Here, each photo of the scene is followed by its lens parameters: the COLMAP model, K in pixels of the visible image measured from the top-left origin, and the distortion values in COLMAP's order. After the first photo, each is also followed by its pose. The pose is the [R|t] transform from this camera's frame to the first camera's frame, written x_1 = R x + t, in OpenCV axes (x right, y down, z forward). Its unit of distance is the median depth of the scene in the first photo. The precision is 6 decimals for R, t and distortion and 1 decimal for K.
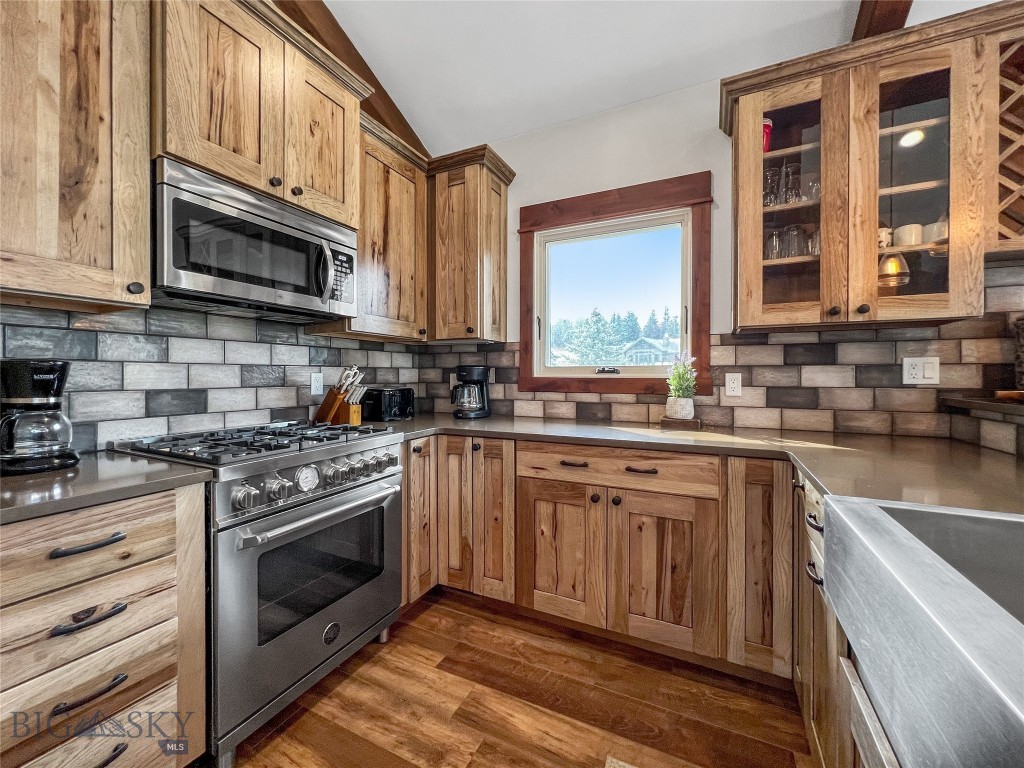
lens RADIAL K [[411.8, 0, 511.4], [0, 411.8, 378.7], [0, 0, 1]] dist [-0.001778, 0.000124]
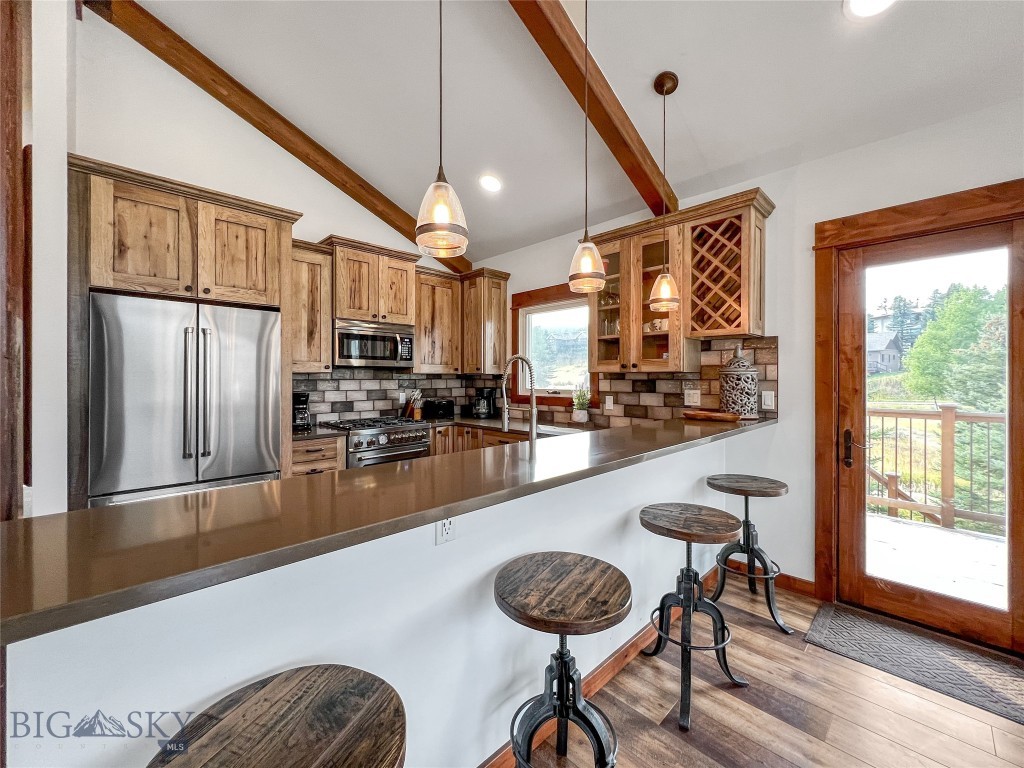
lens RADIAL K [[411.8, 0, 511.4], [0, 411.8, 378.7], [0, 0, 1]] dist [-0.001778, 0.000124]
pose [[0.941696, -0.000562, -0.336465, 0.765767], [-0.001057, 0.999989, -0.004630, -0.079868], [0.336464, 0.004715, 0.941685, -0.771579]]
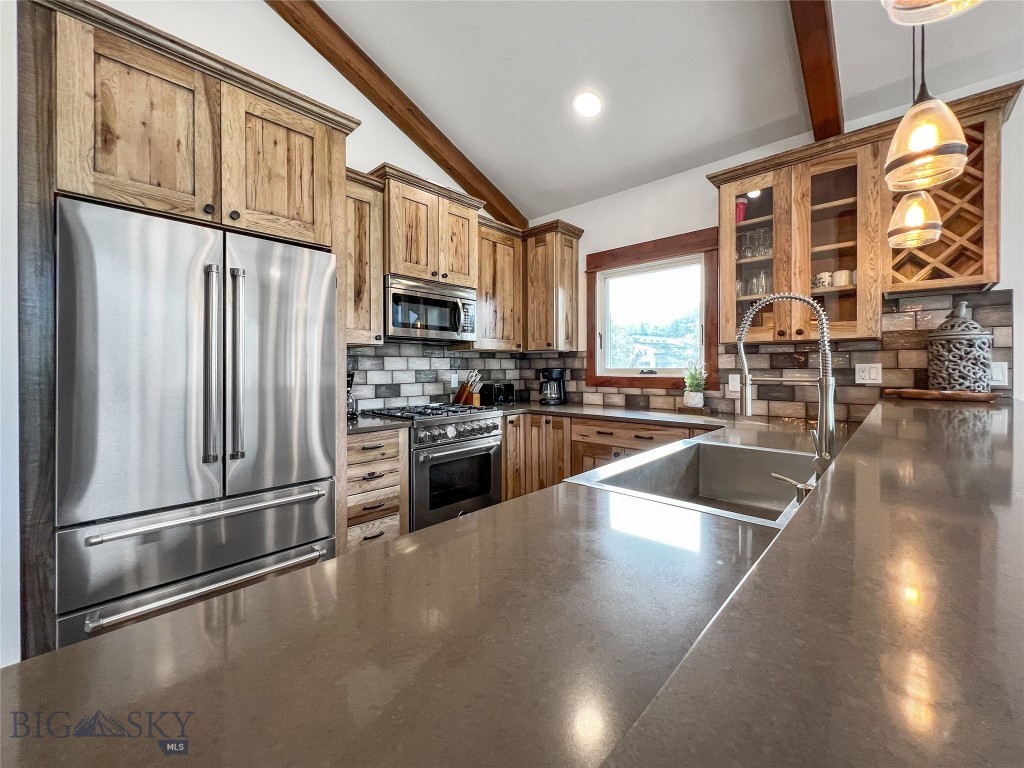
lens RADIAL K [[415.7, 0, 515.4], [0, 415.7, 371.1], [0, 0, 1]] dist [-0.001826, -0.000169]
pose [[0.958563, -0.002361, -0.284871, 0.247563], [0.002153, 0.999997, -0.001045, -0.025019], [0.284873, 0.000389, 0.958565, -0.553276]]
